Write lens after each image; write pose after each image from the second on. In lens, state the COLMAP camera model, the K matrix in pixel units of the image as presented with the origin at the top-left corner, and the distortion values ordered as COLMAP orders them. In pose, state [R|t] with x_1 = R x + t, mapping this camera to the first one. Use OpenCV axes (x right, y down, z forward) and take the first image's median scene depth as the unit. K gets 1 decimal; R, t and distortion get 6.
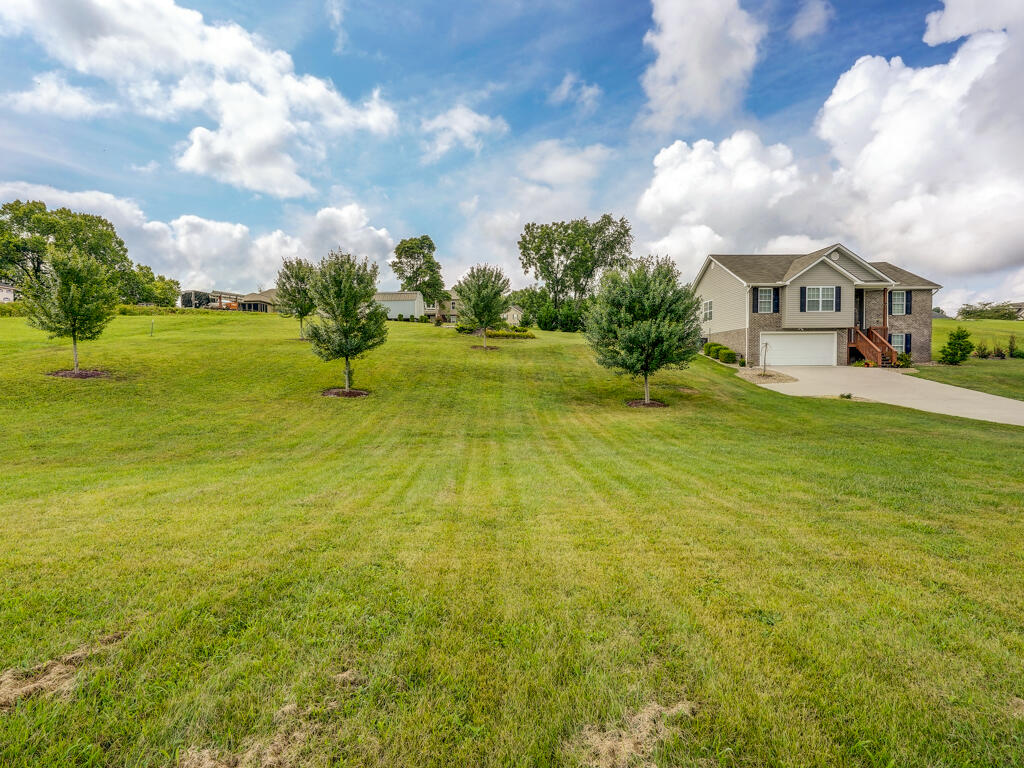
lens RADIAL K [[522.5, 0, 512.0], [0, 522.5, 384.0], [0, 0, 1]] dist [-0.007437, 0.005150]
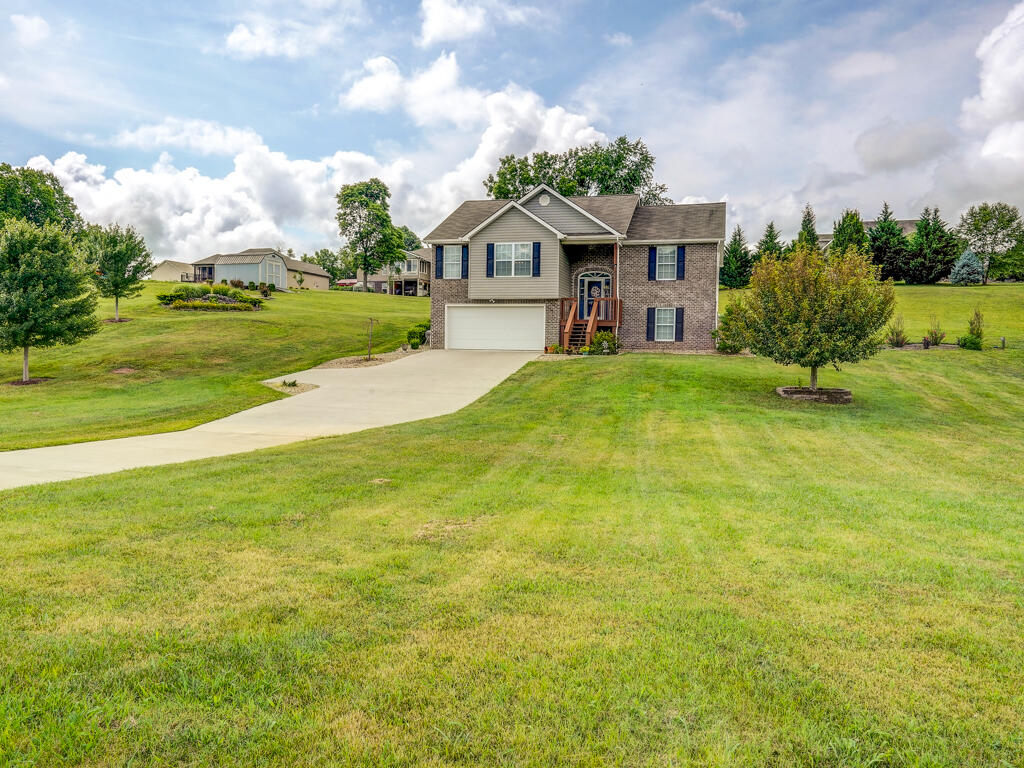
lens RADIAL K [[748.0, 0, 512.0], [0, 748.0, 384.0], [0, 0, 1]] dist [0.006598, 0.001097]
pose [[0.959823, 0.035521, -0.278347, 0.878464], [-0.033560, 0.999367, 0.011808, 0.000500], [0.278591, -0.001992, 0.960408, -0.018927]]
